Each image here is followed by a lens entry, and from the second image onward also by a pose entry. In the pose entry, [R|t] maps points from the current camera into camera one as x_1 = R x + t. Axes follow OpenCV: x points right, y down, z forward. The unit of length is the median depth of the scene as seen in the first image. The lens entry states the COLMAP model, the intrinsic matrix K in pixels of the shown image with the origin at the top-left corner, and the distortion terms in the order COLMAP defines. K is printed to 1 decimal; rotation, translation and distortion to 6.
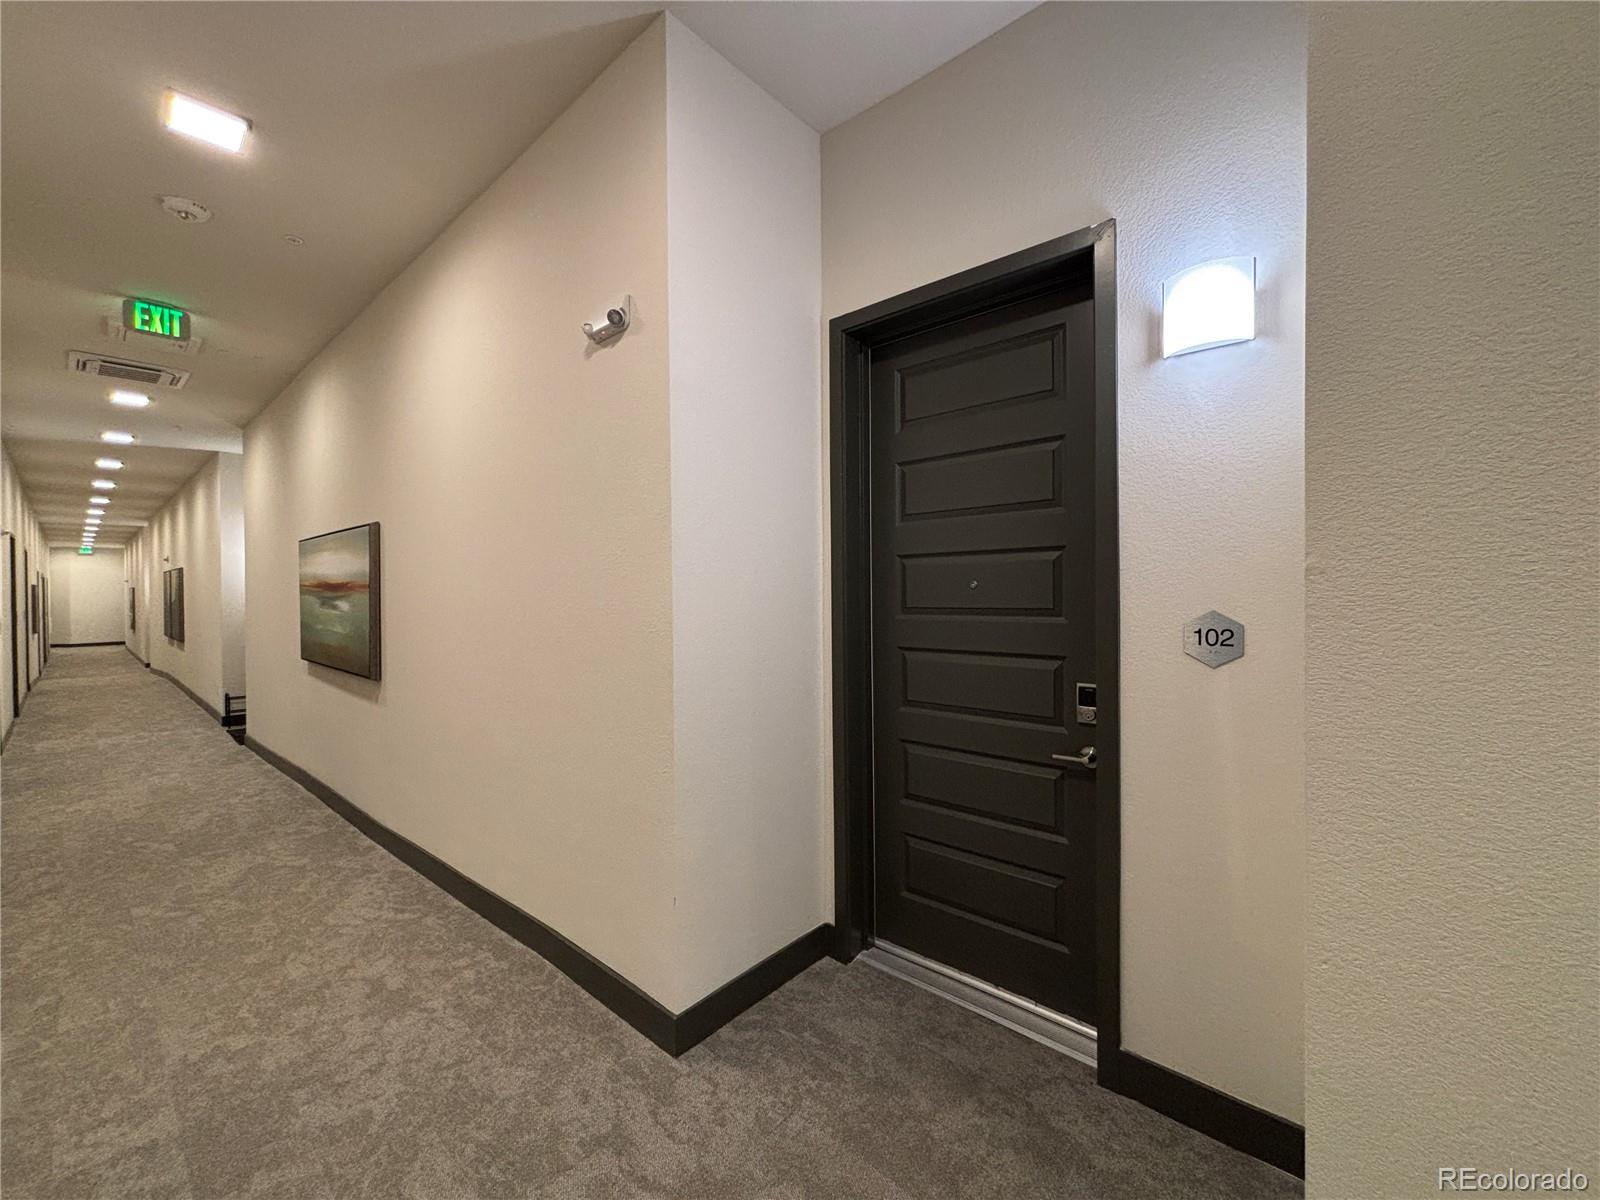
lens RADIAL K [[640.4, 0, 804.4], [0, 640.4, 598.2], [0, 0, 1]] dist [0.004096, 0.001839]
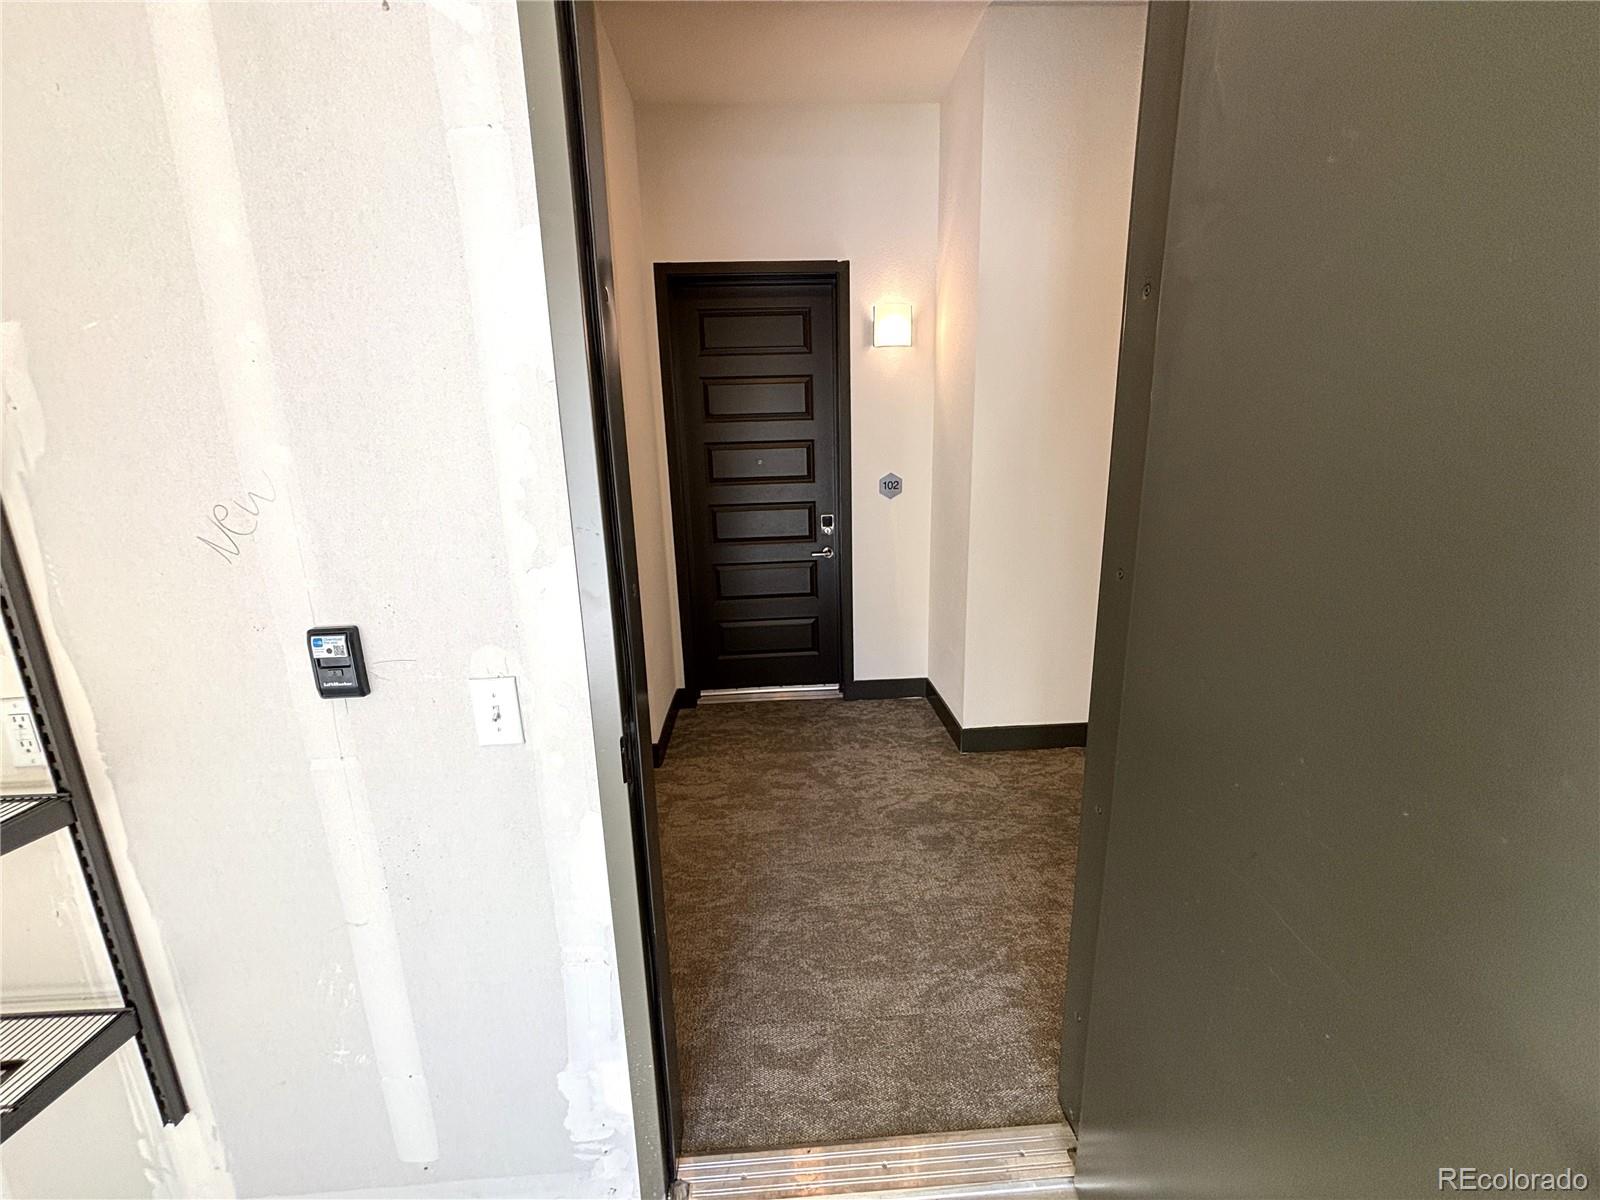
lens RADIAL K [[640.4, 0, 803.2], [0, 640.4, 591.7], [0, 0, 1]] dist [0.004096, 0.001839]
pose [[0.723659, -0.174505, 0.667732, -1.038399], [0.028496, 0.974236, 0.223724, -0.076497], [-0.689570, -0.142872, 0.709987, -0.370796]]
